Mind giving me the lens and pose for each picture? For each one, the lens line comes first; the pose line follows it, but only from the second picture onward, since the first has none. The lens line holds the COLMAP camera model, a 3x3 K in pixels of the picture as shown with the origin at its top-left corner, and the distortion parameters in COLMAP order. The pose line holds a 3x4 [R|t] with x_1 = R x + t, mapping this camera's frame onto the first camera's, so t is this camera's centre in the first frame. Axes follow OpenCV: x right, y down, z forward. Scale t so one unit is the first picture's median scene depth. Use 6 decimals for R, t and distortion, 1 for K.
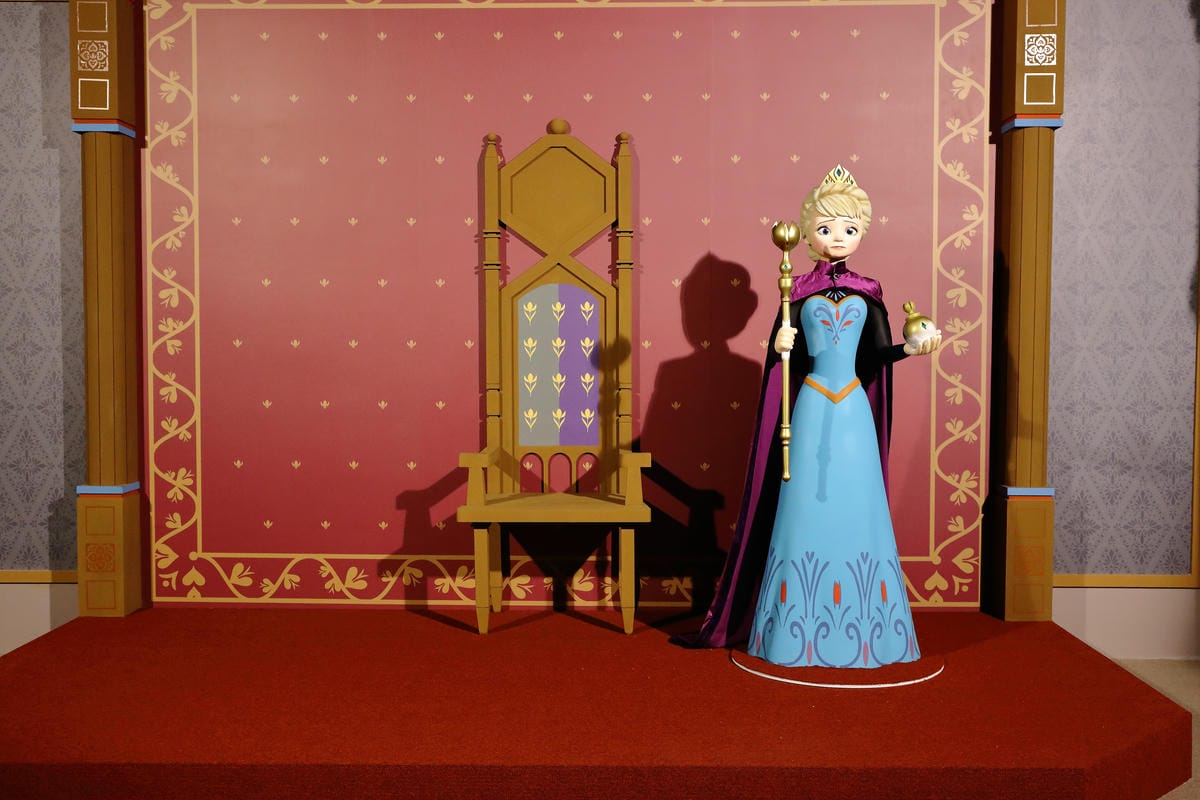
lens RADIAL K [[1337.0, 0, 600.0], [0, 1337.0, 400.0], [0, 0, 1]] dist [-0.016476, -0.007737]
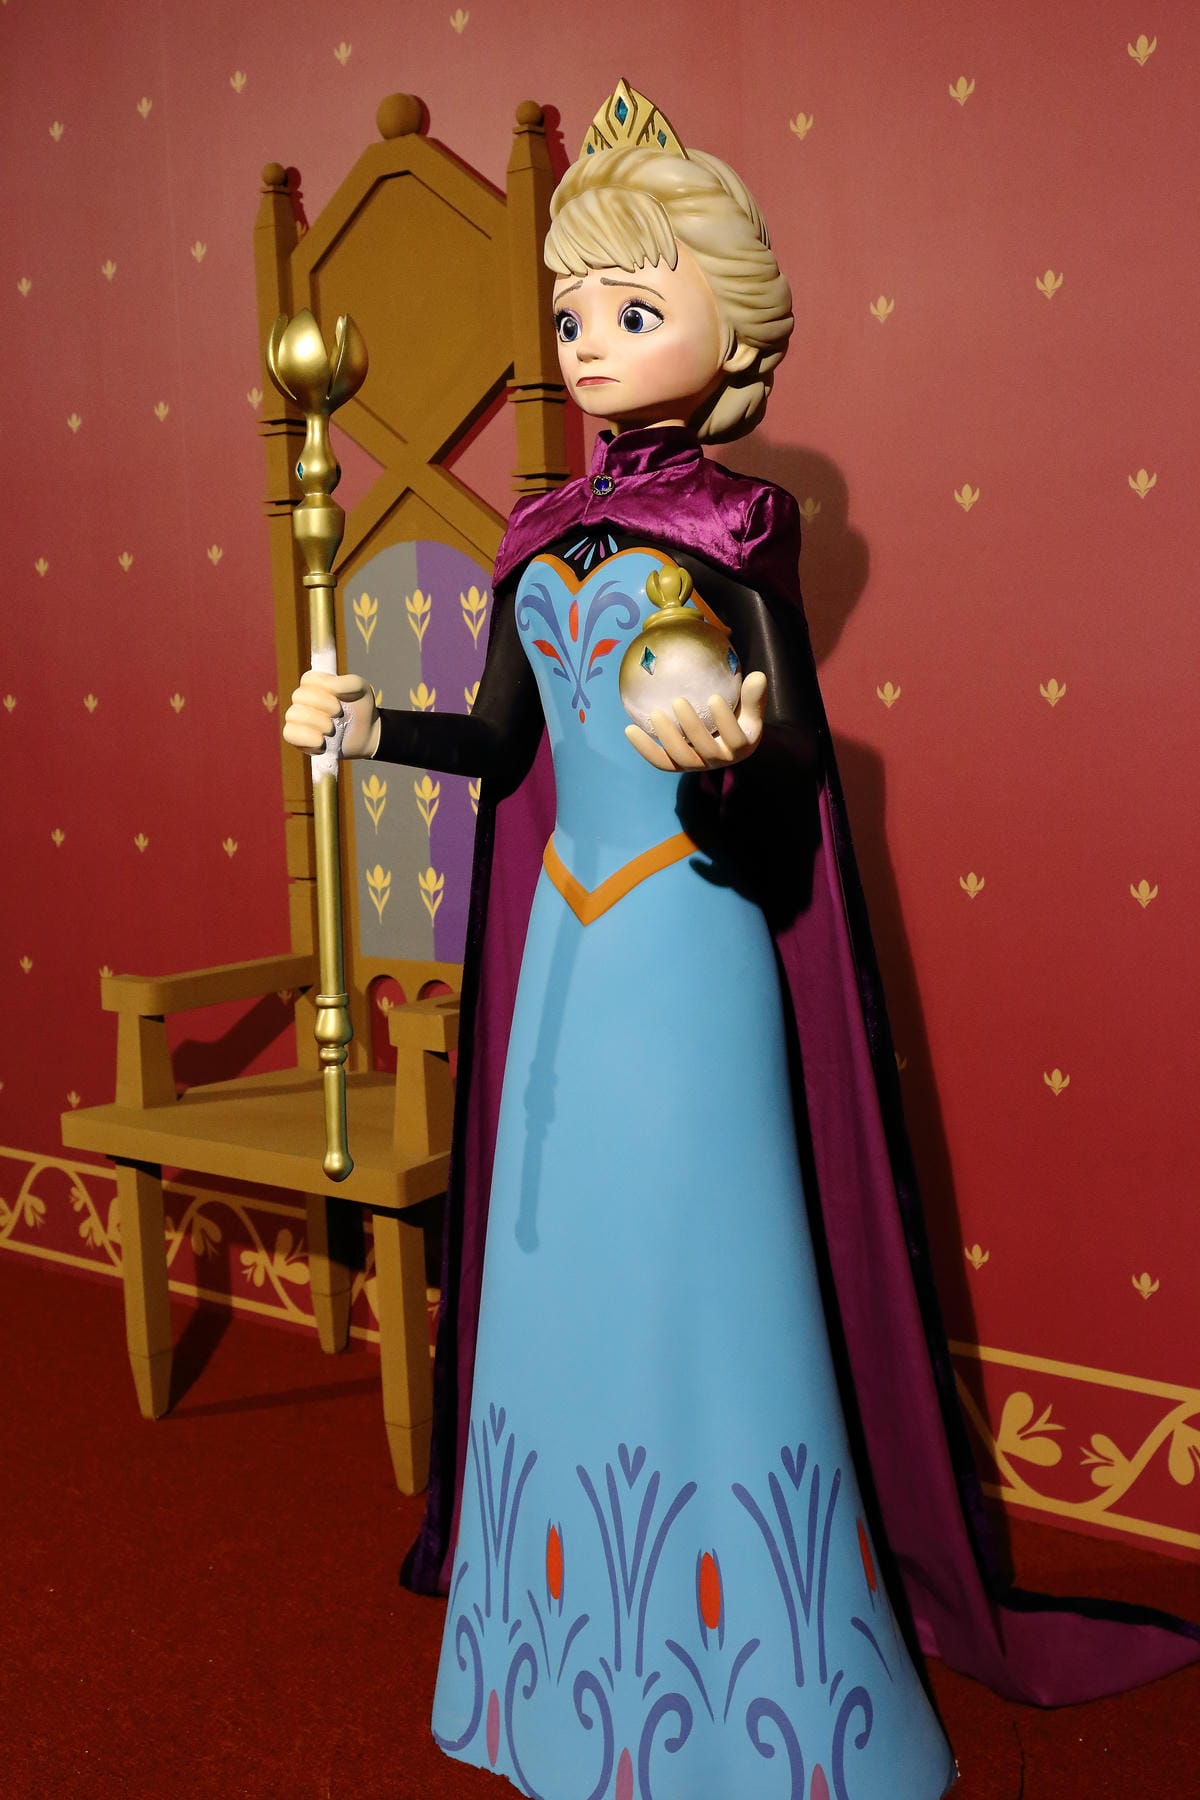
lens RADIAL K [[2210.0, 0, 600.0], [0, 2210.0, 900.0], [0, 0, 1]] dist [-0.001163, 0.006010]
pose [[0.772547, 0.048009, -0.633140, 0.414824], [0.004350, 0.996714, 0.080886, -0.035775], [0.634943, -0.065243, 0.769799, 0.539631]]
